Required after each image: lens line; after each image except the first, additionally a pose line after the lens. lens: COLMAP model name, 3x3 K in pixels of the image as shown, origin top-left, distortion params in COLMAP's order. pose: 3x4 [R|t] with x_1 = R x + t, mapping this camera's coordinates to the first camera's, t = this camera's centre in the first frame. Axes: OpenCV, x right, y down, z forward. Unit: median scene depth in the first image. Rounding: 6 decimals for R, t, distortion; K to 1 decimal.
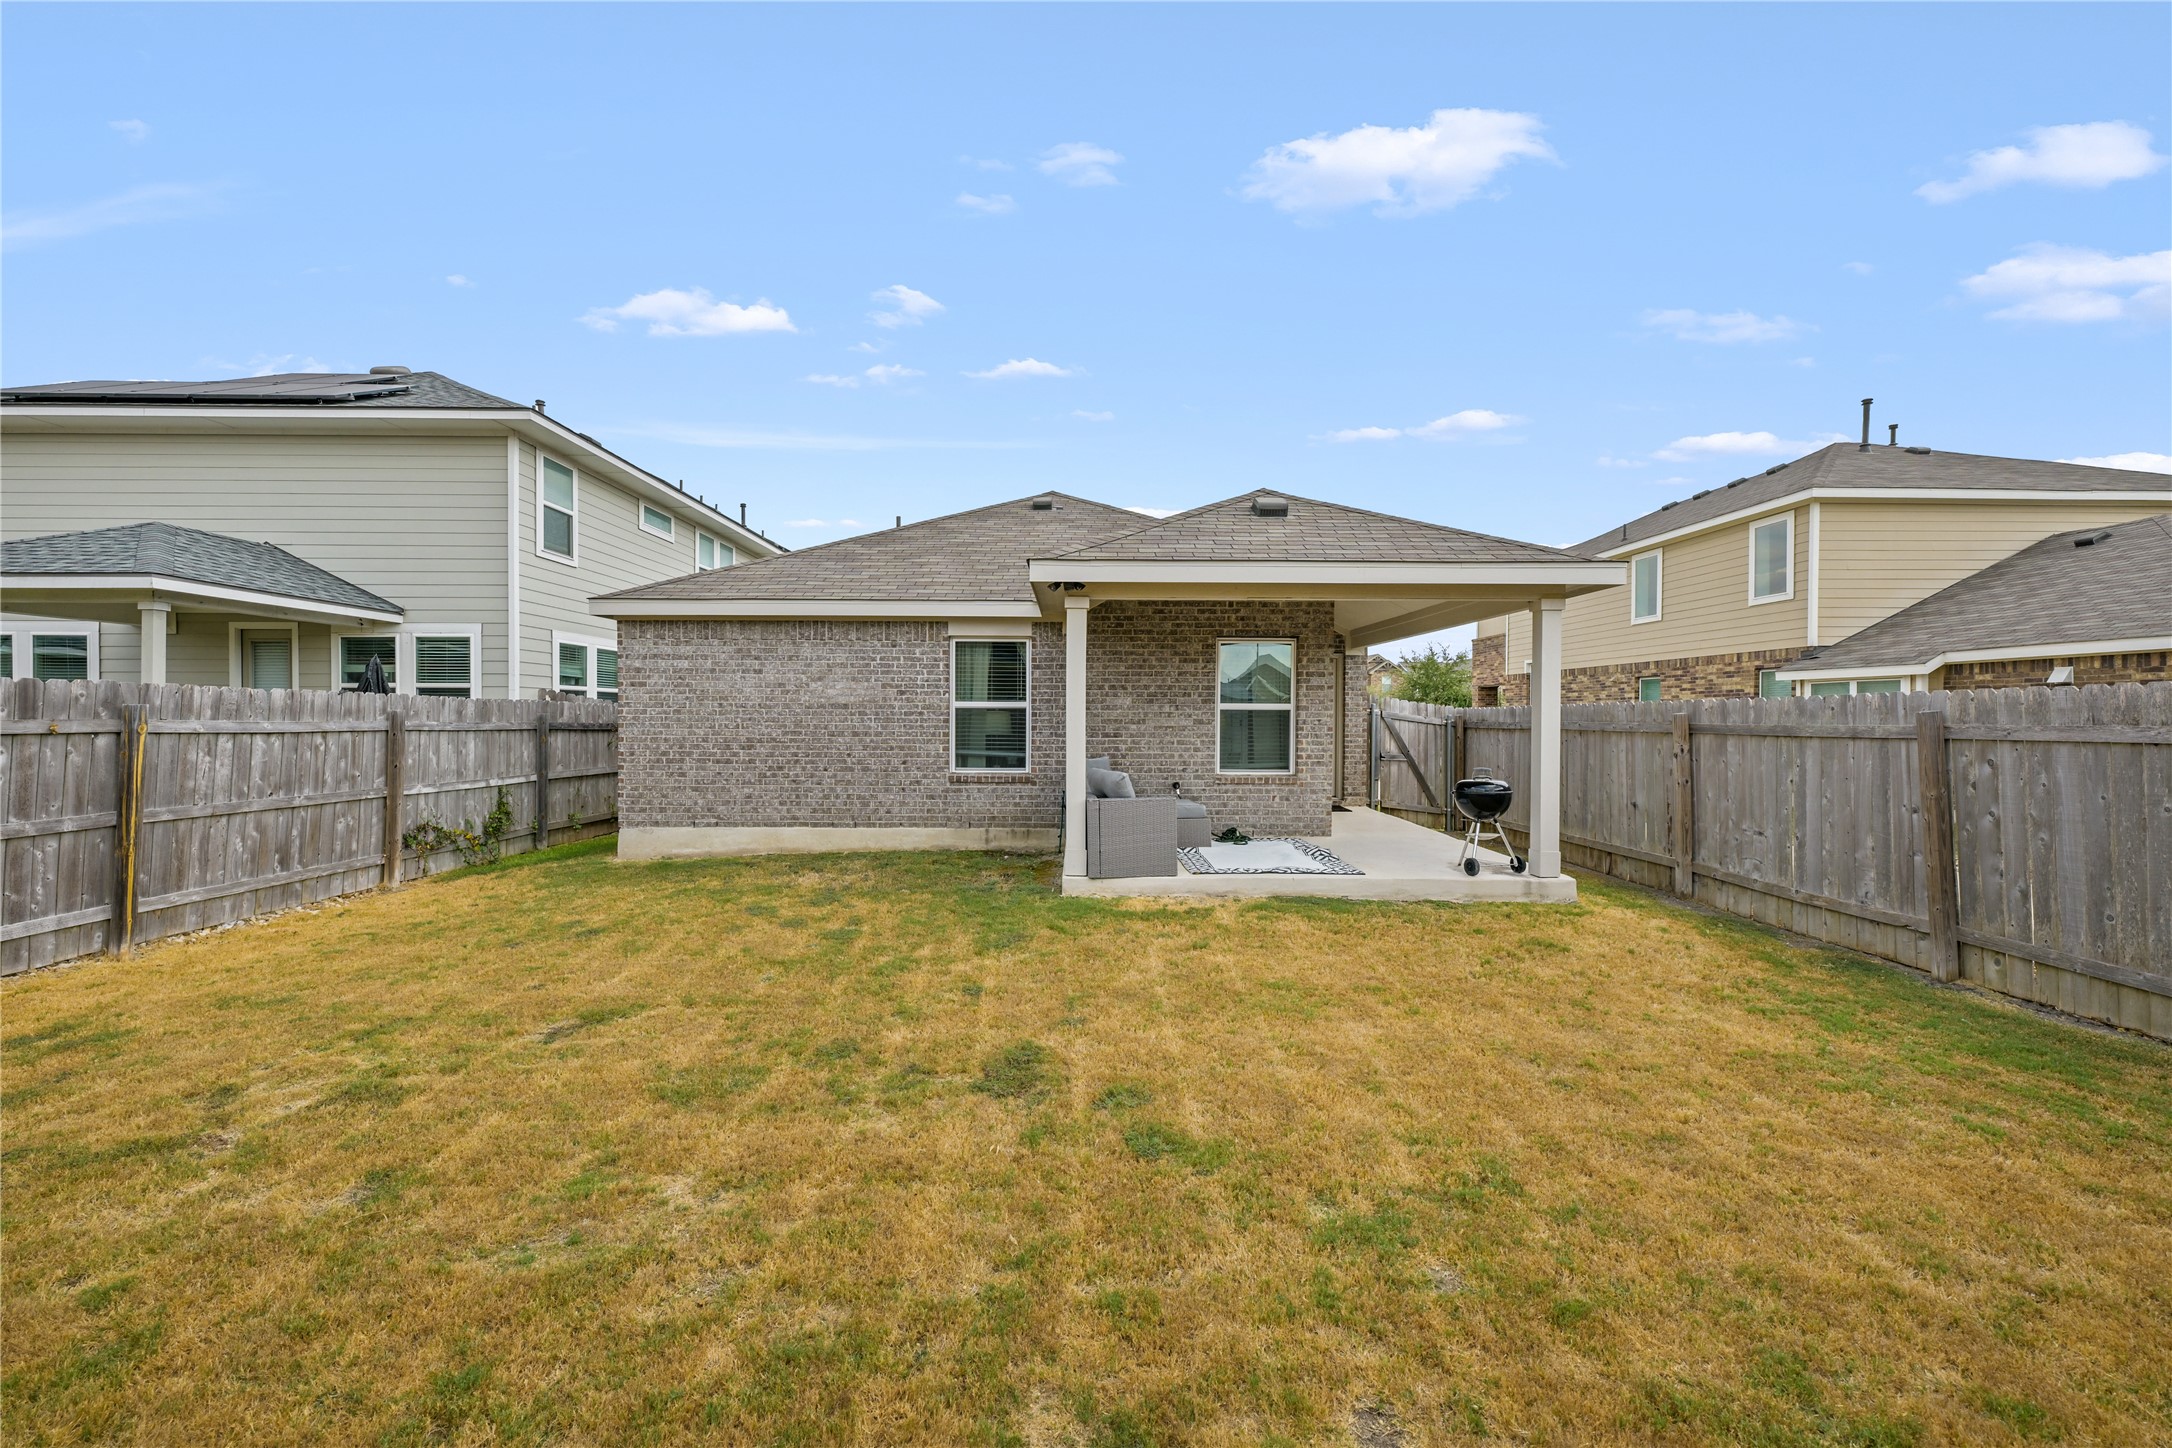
lens RADIAL K [[871.0, 0, 1061.2], [0, 871.0, 715.9], [0, 0, 1]] dist [-0.003230, 0.000739]
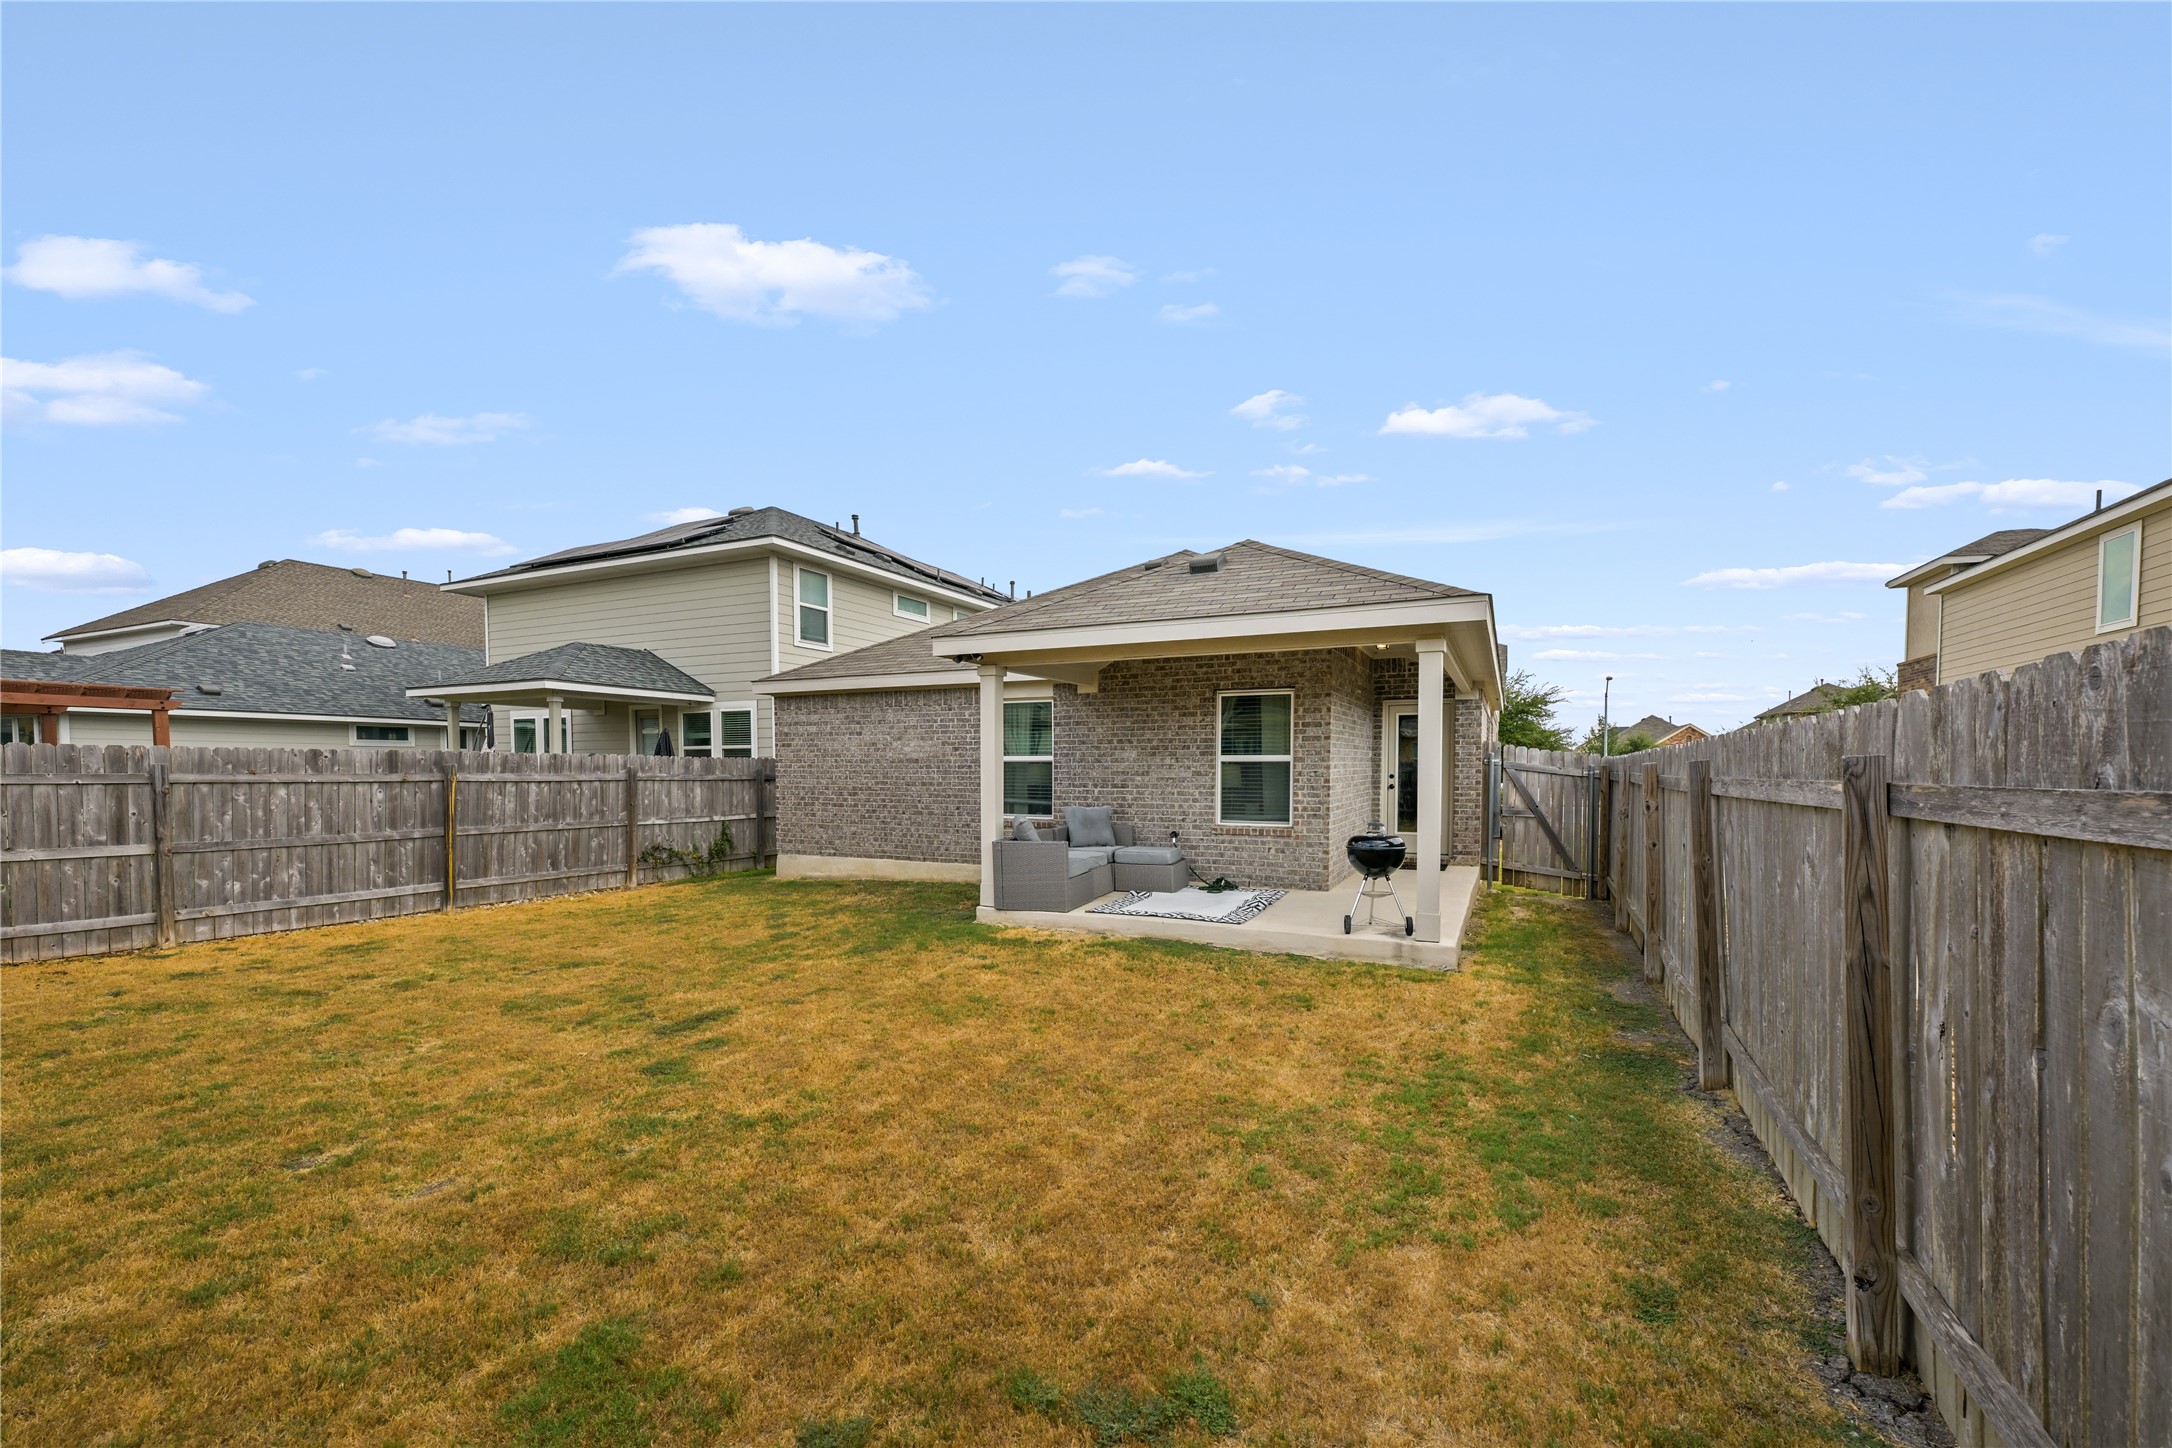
lens RADIAL K [[871.0, 0, 1058.7], [0, 871.0, 789.5], [0, 0, 1]] dist [-0.003230, 0.000739]
pose [[0.899431, 0.006781, -0.437011, 0.461038], [0.004056, 0.999707, 0.023859, 0.000343], [0.437045, -0.023233, 0.899140, 0.001848]]
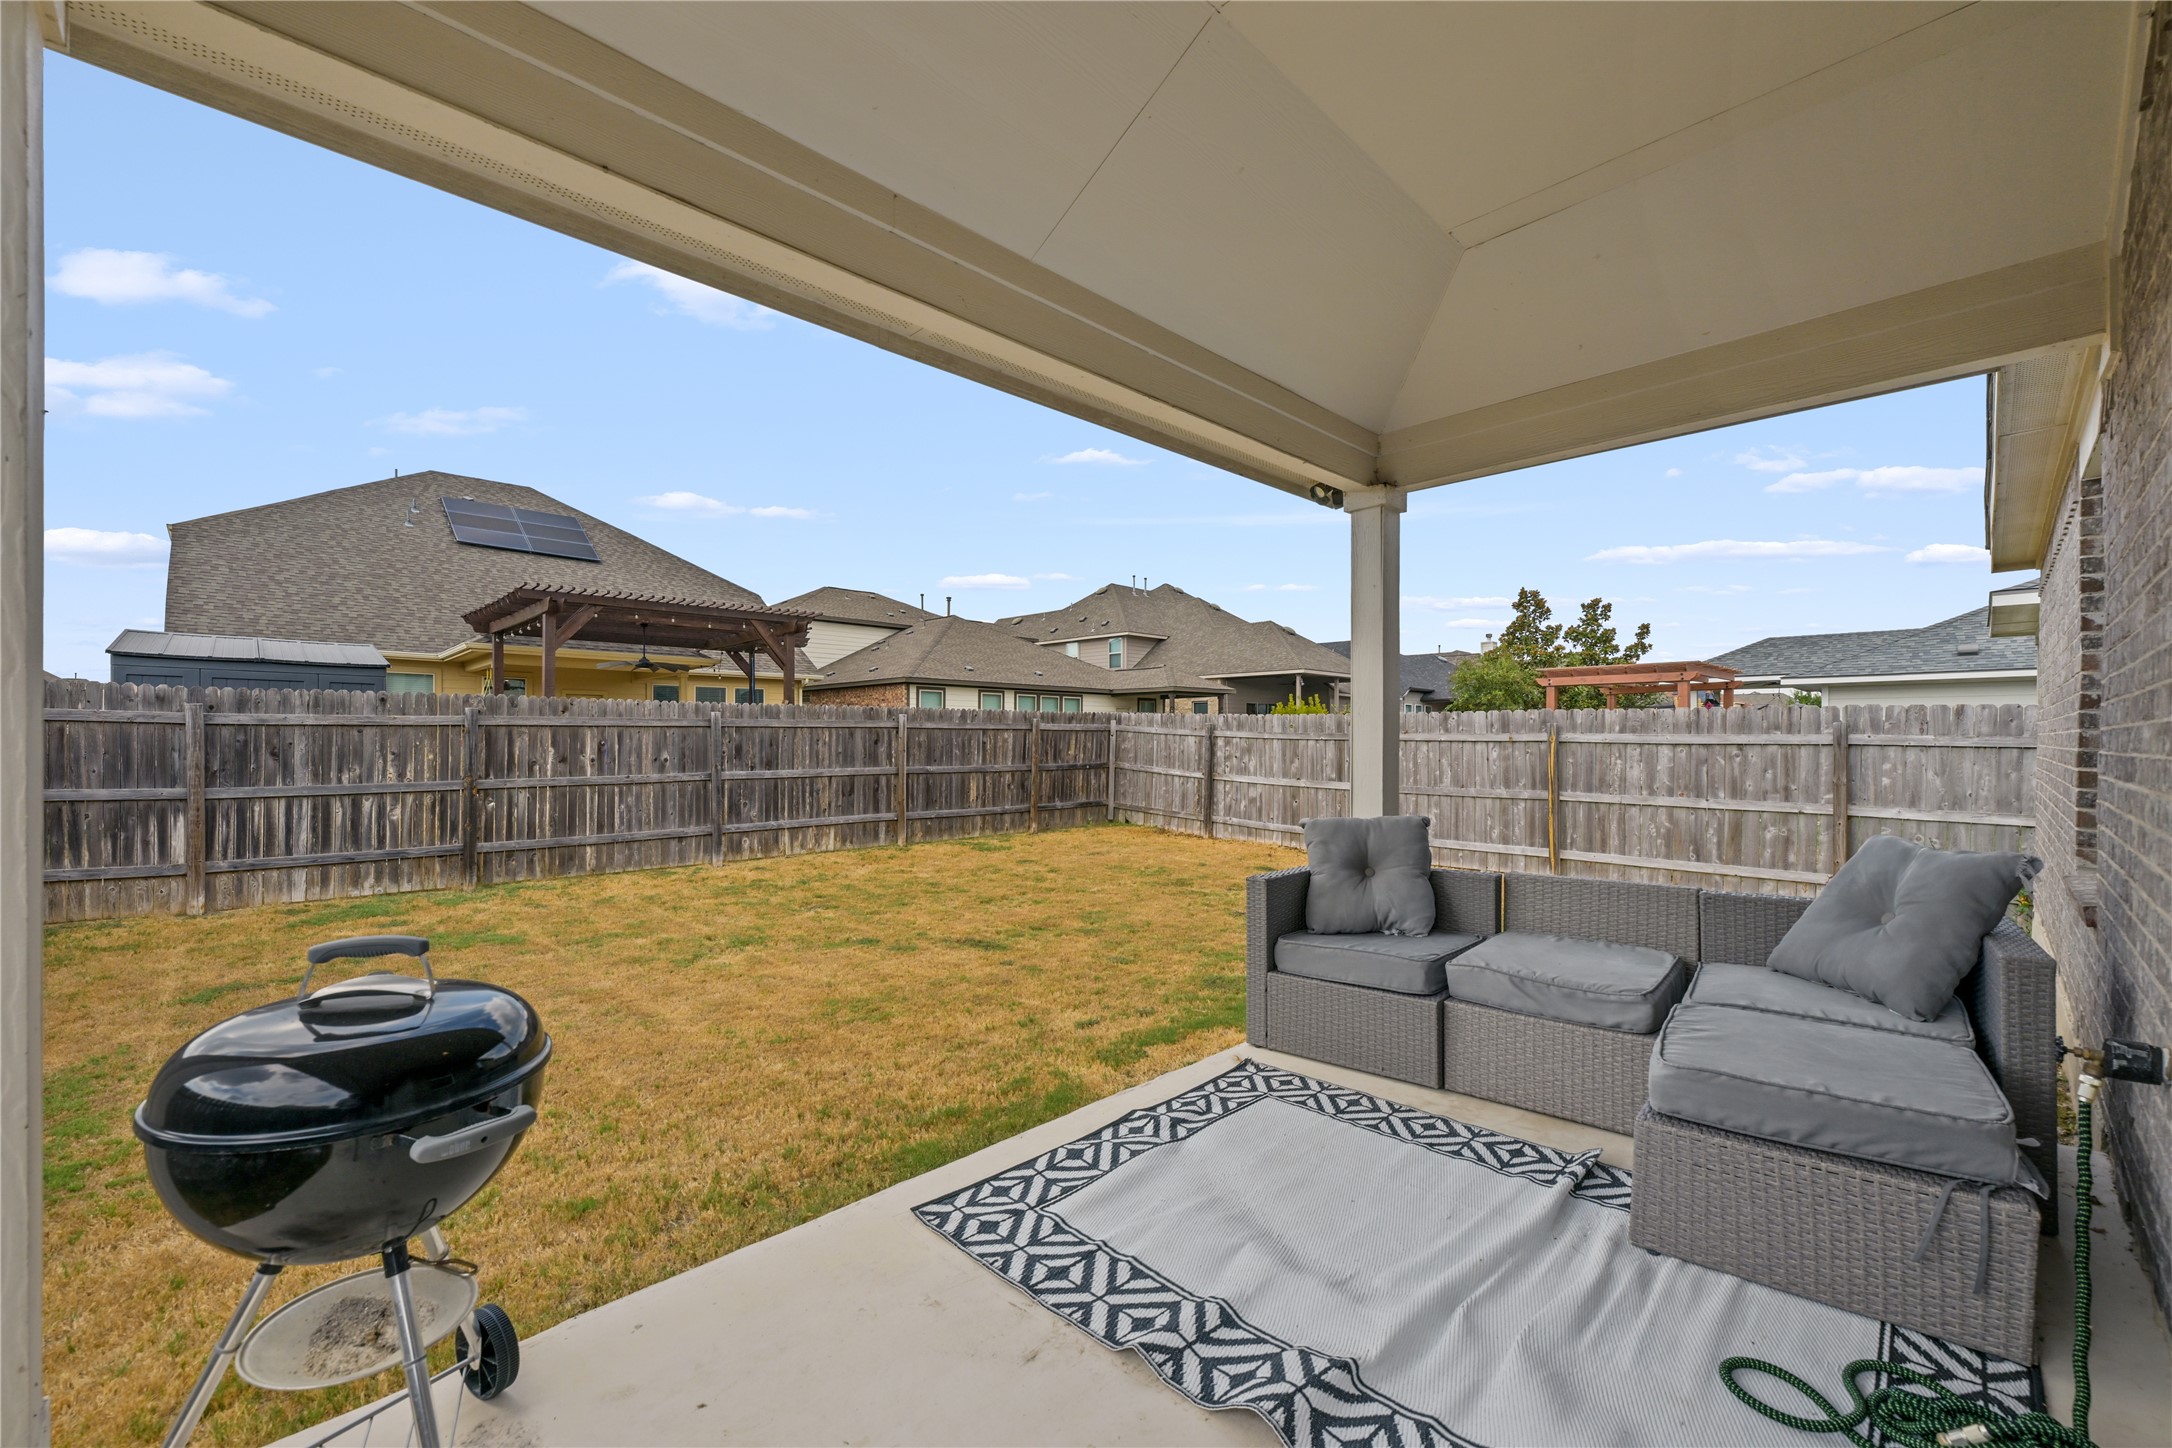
lens RADIAL K [[871.0, 0, 1121.2], [0, 871.0, 749.0], [0, 0, 1]] dist [-0.003230, 0.000739]
pose [[-0.682109, 0.003689, -0.731241, 0.400024], [-0.003181, 0.999963, 0.008012, 0.014325], [0.731243, 0.007791, -0.682072, 0.961084]]
